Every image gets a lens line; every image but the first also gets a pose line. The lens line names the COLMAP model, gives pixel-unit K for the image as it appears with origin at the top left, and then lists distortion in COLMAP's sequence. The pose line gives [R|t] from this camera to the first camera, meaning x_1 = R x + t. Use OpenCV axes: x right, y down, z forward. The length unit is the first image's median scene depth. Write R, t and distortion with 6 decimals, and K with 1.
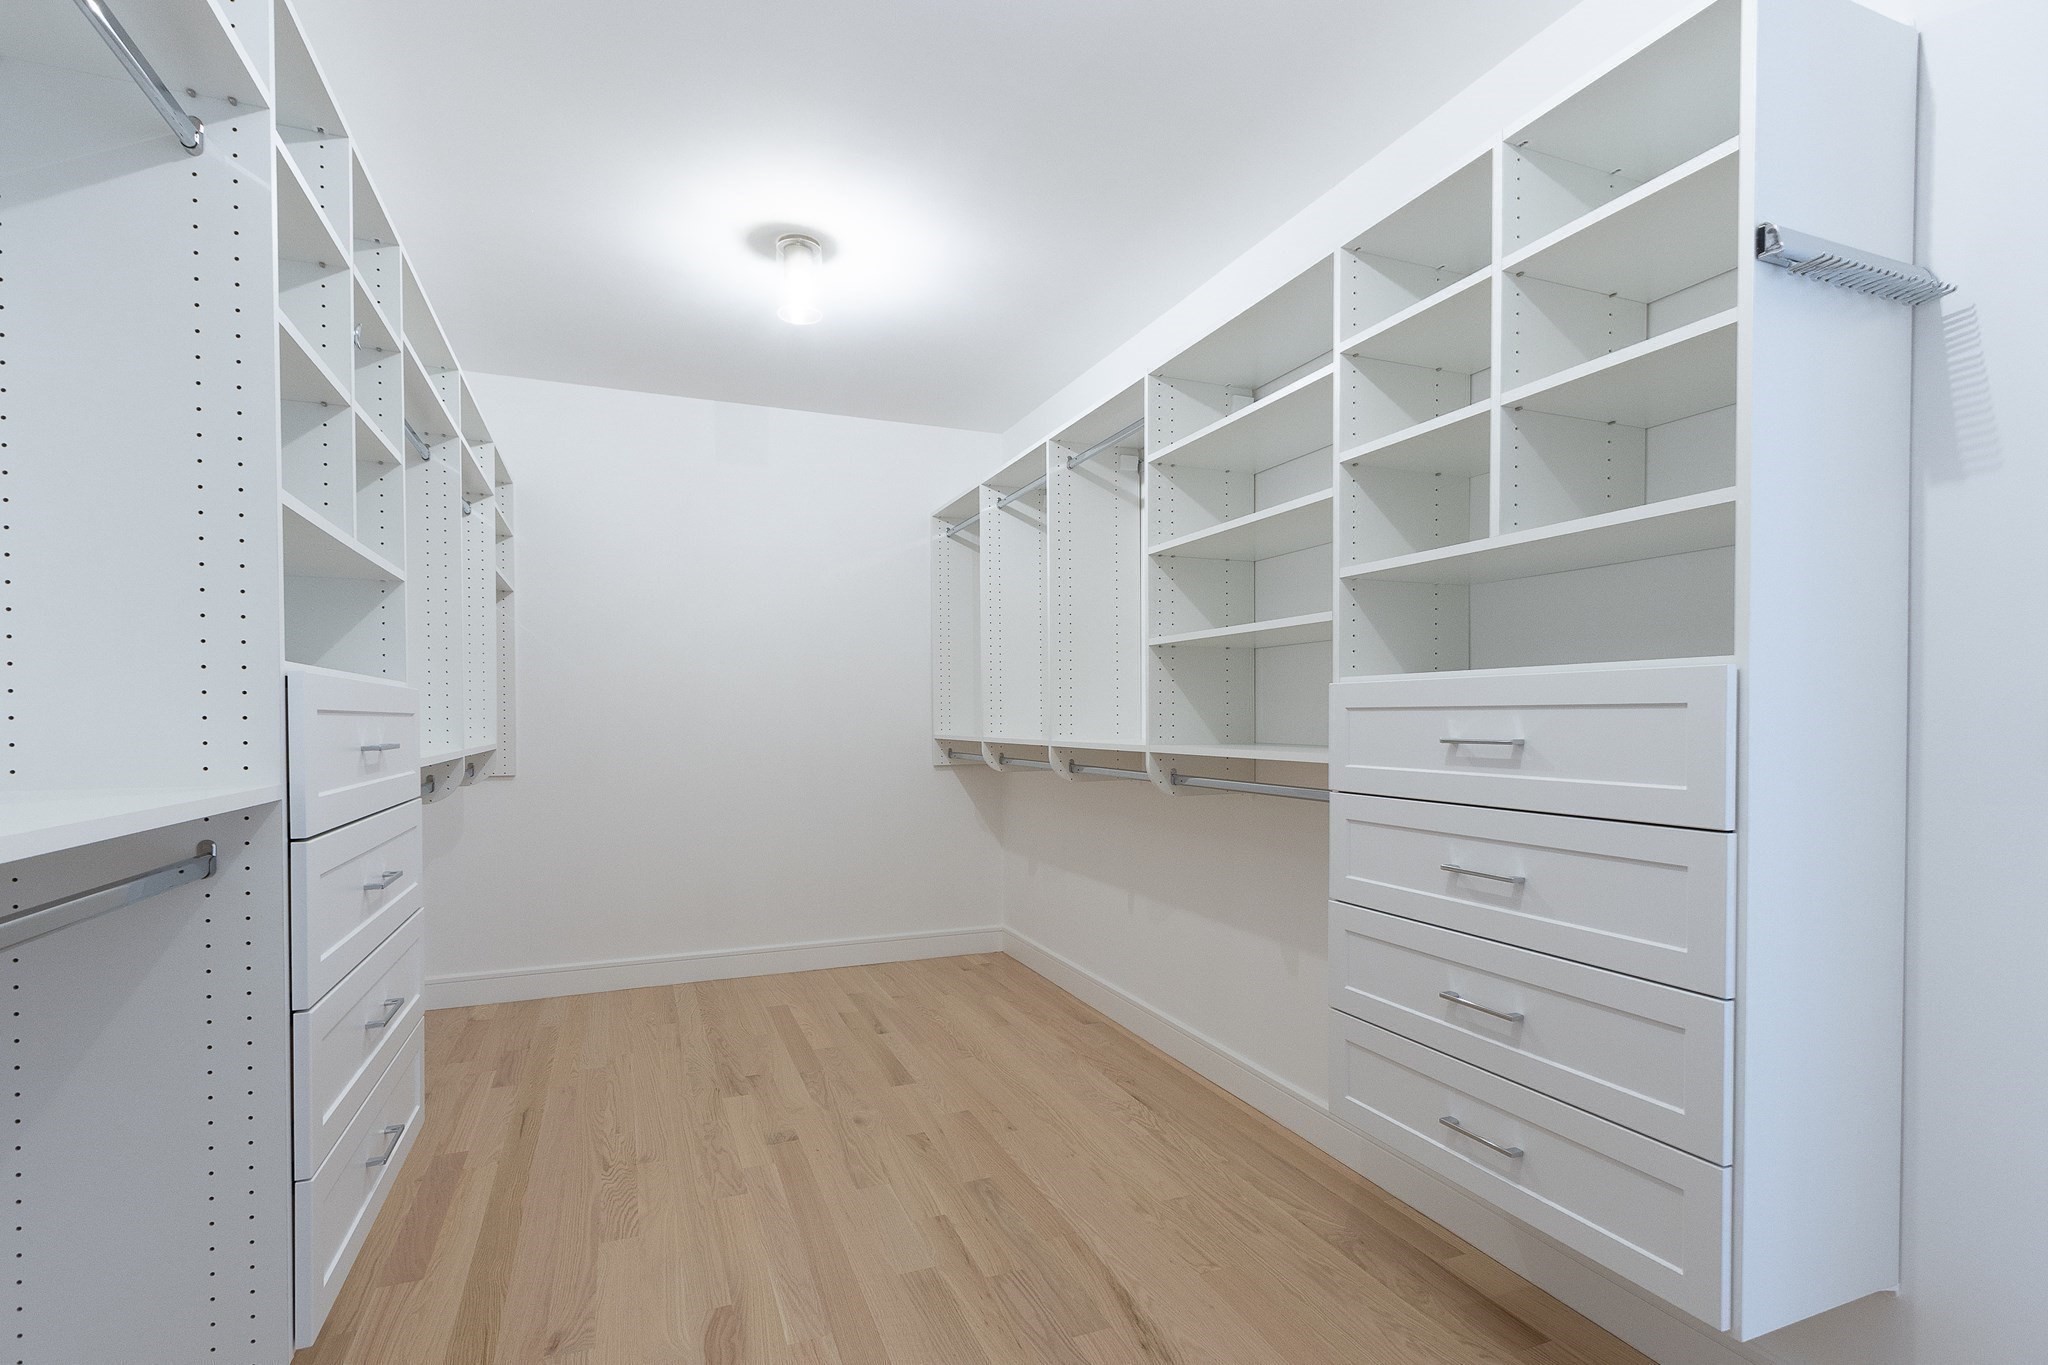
lens RADIAL K [[949.9, 0, 1011.1], [0, 949.9, 723.1], [0, 0, 1]] dist [0.001235, -0.002115]
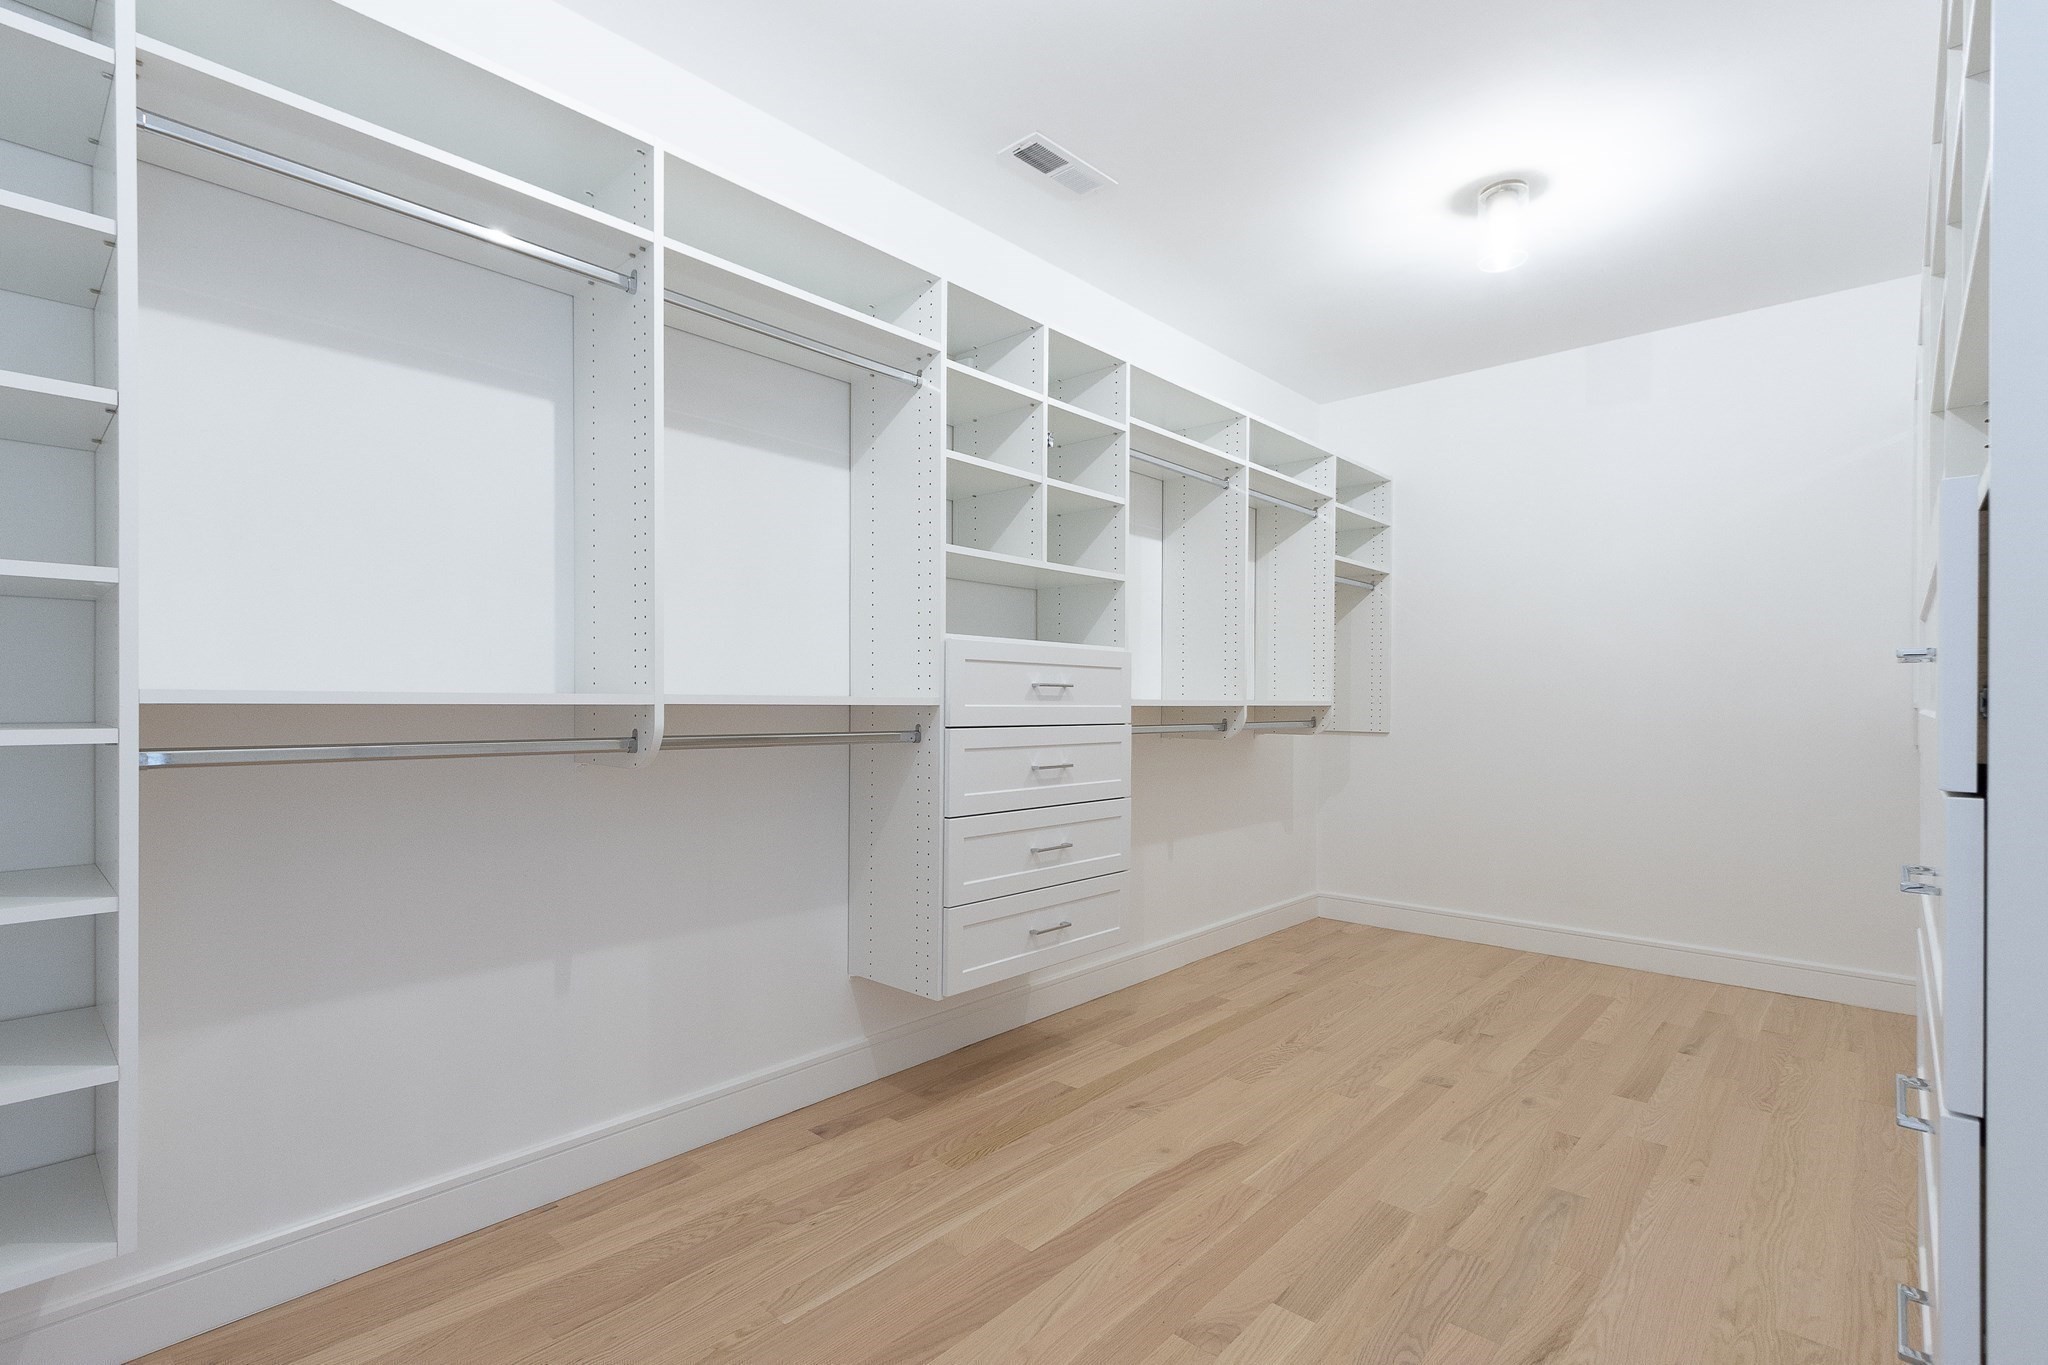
lens RADIAL K [[949.9, 0, 1023.6], [0, 949.9, 694.1], [0, 0, 1]] dist [0.001235, -0.002115]
pose [[0.429217, -0.002501, -0.903198, 0.508317], [-0.011837, 0.999895, -0.008394, 0.034588], [0.903124, 0.014294, 0.429142, 0.157010]]
